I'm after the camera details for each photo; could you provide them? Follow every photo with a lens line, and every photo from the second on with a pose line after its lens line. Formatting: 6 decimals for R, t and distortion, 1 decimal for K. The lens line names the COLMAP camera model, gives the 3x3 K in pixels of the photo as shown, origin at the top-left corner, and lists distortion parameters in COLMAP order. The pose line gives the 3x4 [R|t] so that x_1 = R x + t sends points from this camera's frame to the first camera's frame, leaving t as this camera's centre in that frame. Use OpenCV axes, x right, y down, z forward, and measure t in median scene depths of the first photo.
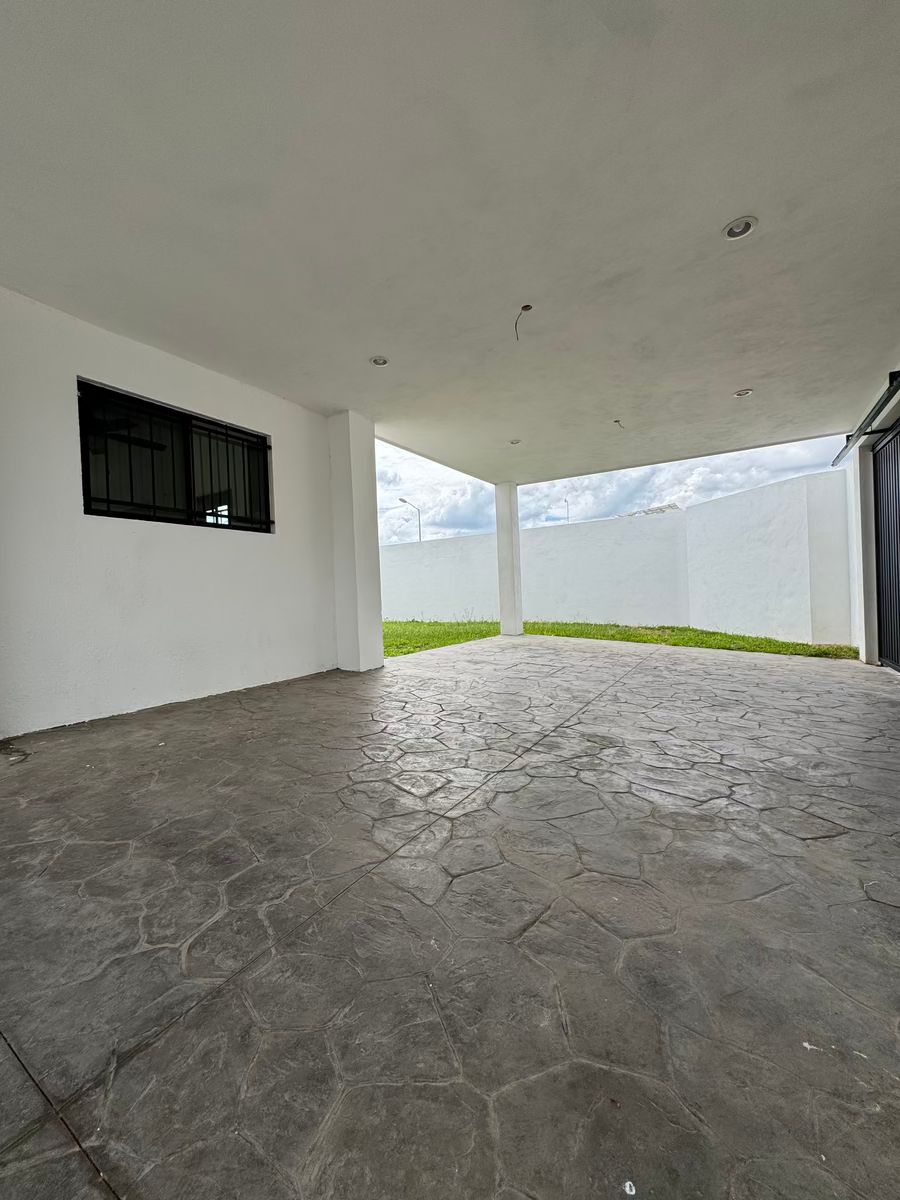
lens RADIAL K [[482.0, 0, 448.6], [0, 482.0, 600.7], [0, 0, 1]] dist [0.001058, -0.000731]
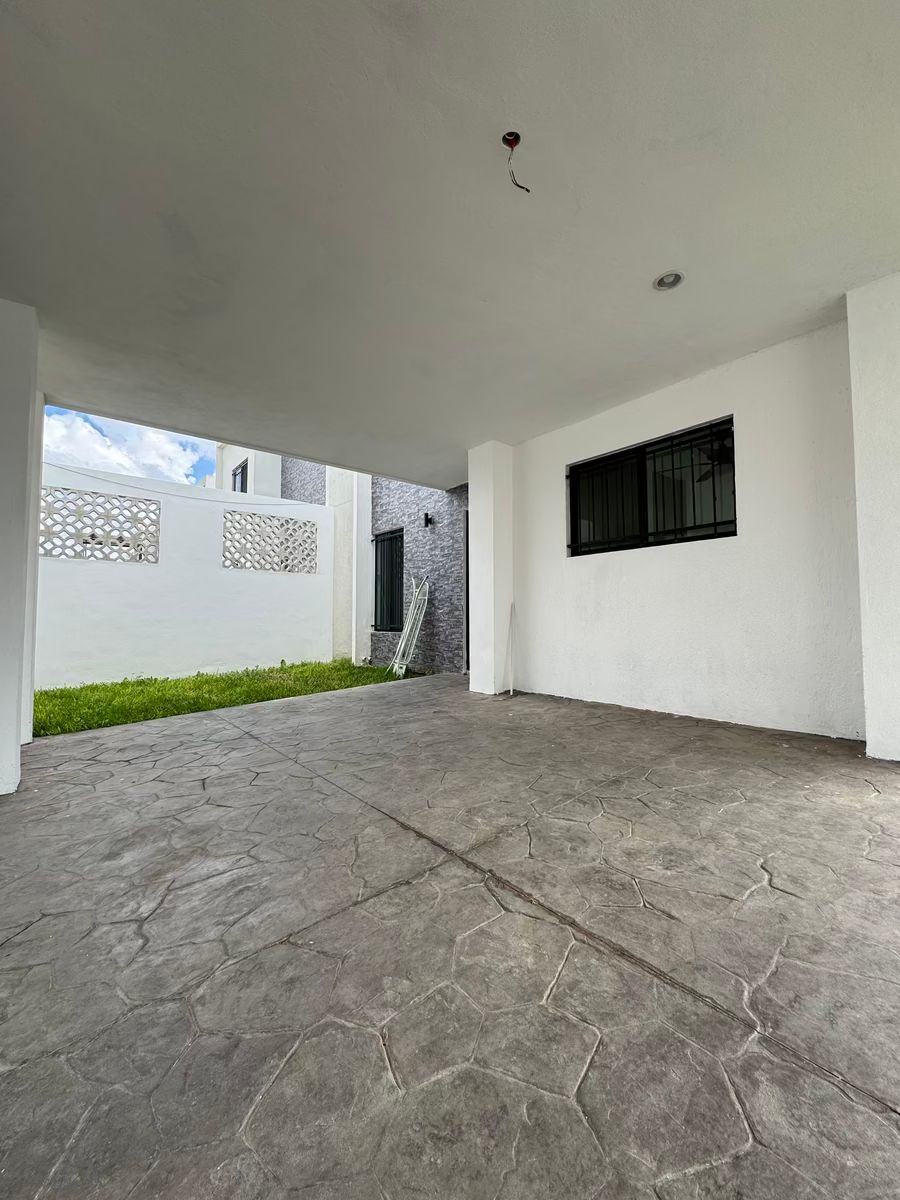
lens RADIAL K [[482.0, 0, 450.9], [0, 482.0, 600.9], [0, 0, 1]] dist [0.001058, -0.000731]
pose [[-0.327757, 0.003398, -0.944756, 1.089648], [0.005200, 0.999985, 0.001793, -0.072396], [0.944748, -0.004325, -0.327769, 1.645182]]
